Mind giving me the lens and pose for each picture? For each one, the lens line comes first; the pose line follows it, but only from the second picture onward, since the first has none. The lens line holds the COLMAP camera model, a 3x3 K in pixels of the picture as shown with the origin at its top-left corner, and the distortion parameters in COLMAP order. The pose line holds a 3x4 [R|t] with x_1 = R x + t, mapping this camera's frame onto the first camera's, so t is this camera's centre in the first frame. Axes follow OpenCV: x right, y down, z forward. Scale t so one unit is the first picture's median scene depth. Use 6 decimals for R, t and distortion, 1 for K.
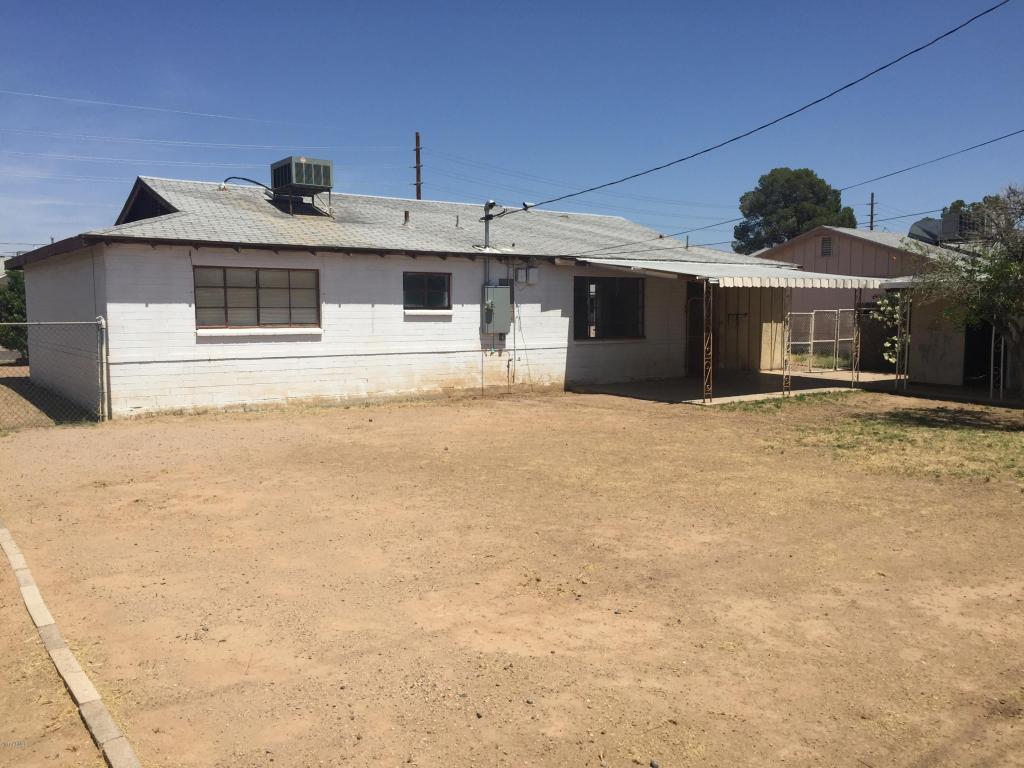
lens RADIAL K [[902.2, 0, 512.0], [0, 902.2, 384.0], [0, 0, 1]] dist [0.054038, -0.005115]
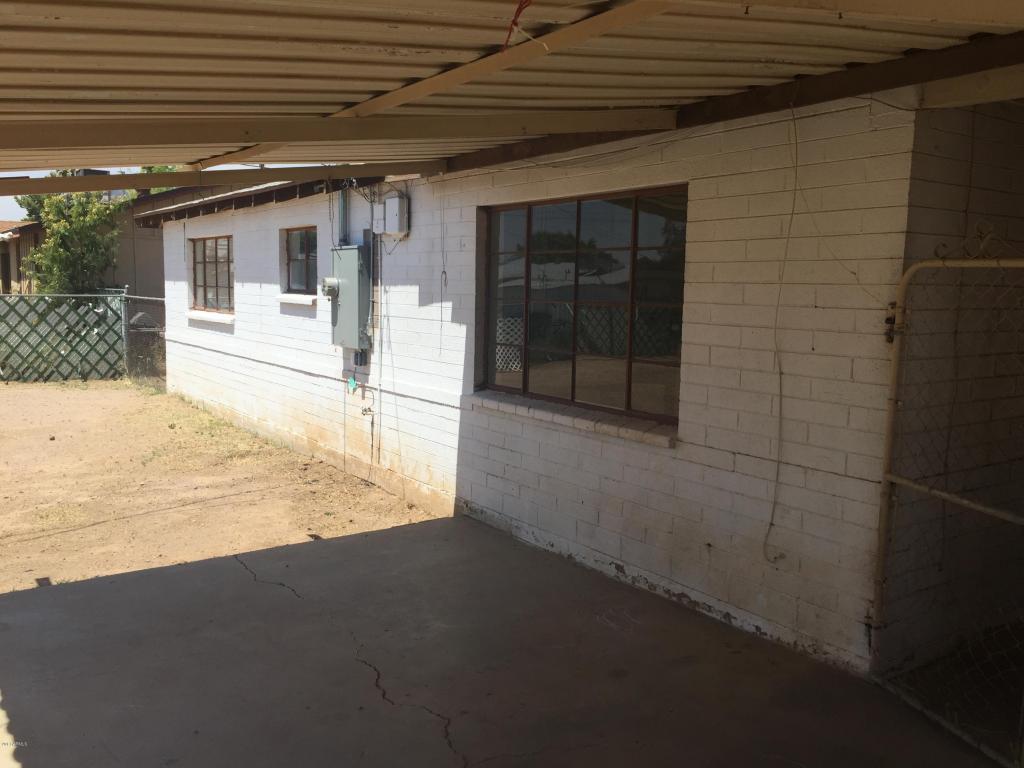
lens RADIAL K [[902.2, 0, 512.0], [0, 902.2, 384.0], [0, 0, 1]] dist [0.054038, -0.005115]
pose [[-0.030046, 0.107685, -0.993731, 0.439500], [-0.103717, 0.988477, 0.110252, -0.096273], [0.994153, 0.106379, -0.018531, 1.075306]]
